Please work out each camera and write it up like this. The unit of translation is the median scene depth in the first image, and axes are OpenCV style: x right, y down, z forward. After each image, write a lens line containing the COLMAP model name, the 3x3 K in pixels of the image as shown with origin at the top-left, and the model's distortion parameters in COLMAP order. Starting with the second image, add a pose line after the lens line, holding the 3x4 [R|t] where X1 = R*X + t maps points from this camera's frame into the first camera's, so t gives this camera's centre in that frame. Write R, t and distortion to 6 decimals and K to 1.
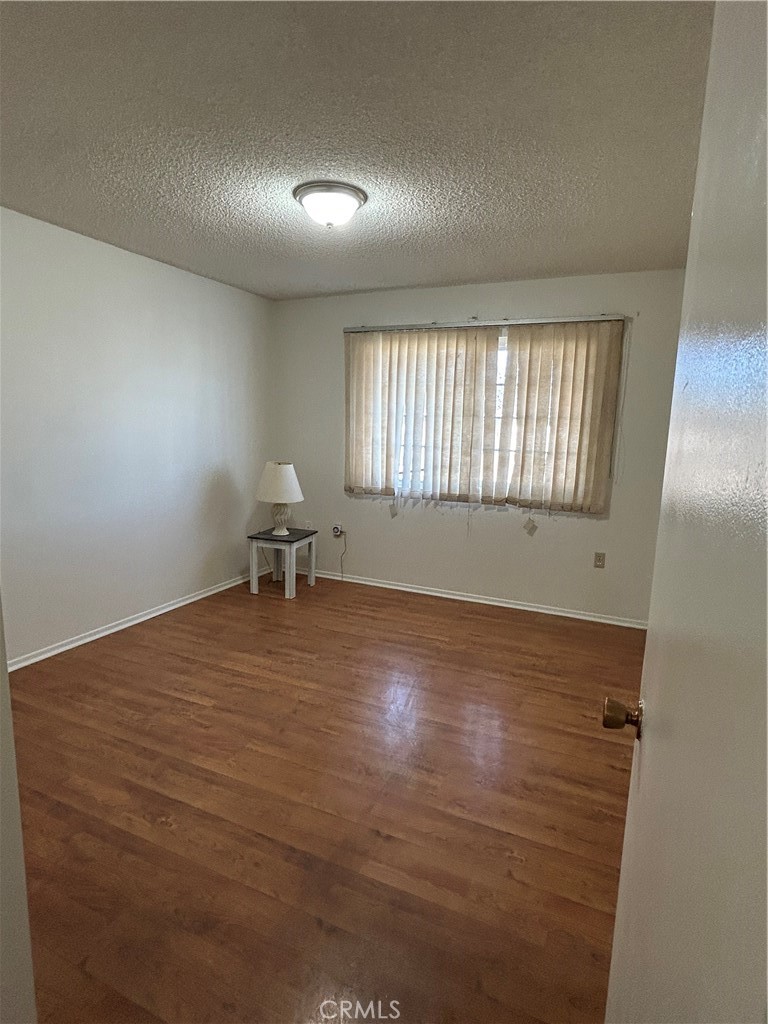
lens RADIAL K [[554.1, 0, 384.1], [0, 554.1, 511.9], [0, 0, 1]] dist [-0.007103, 0.008029]
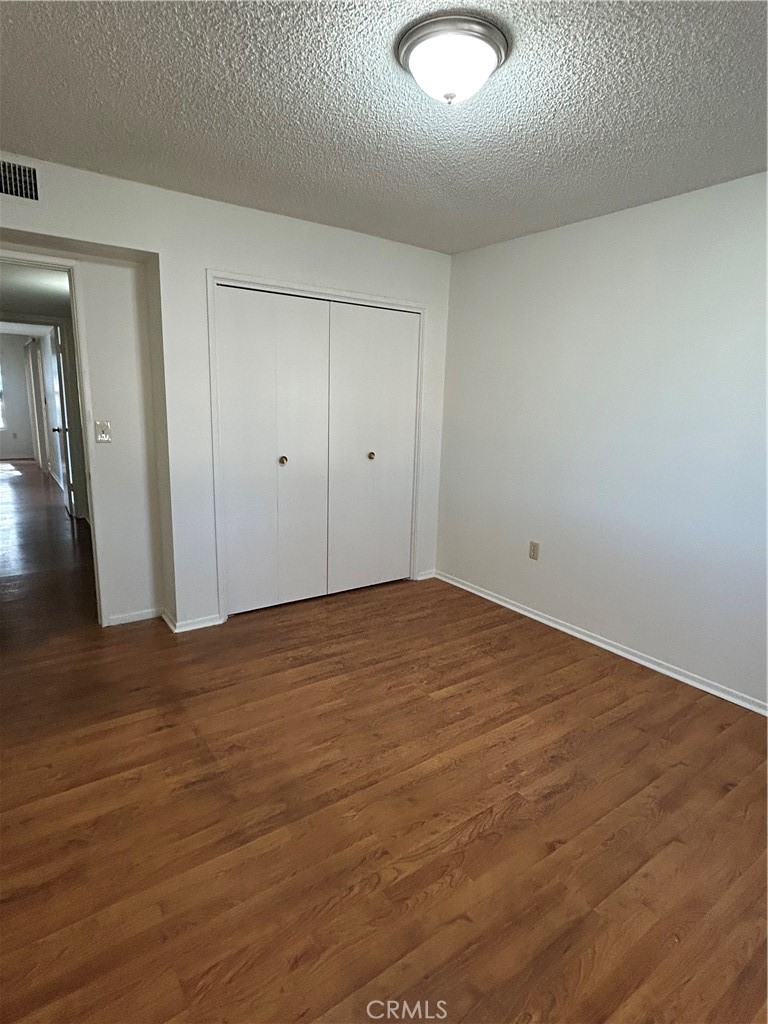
lens RADIAL K [[554.1, 0, 383.2], [0, 554.1, 512.1], [0, 0, 1]] dist [-0.007103, 0.008029]
pose [[-0.494125, 0.139791, -0.858079, 0.545334], [-0.180122, 0.949112, 0.258345, -0.206419], [0.850527, 0.282214, -0.443800, 1.320806]]
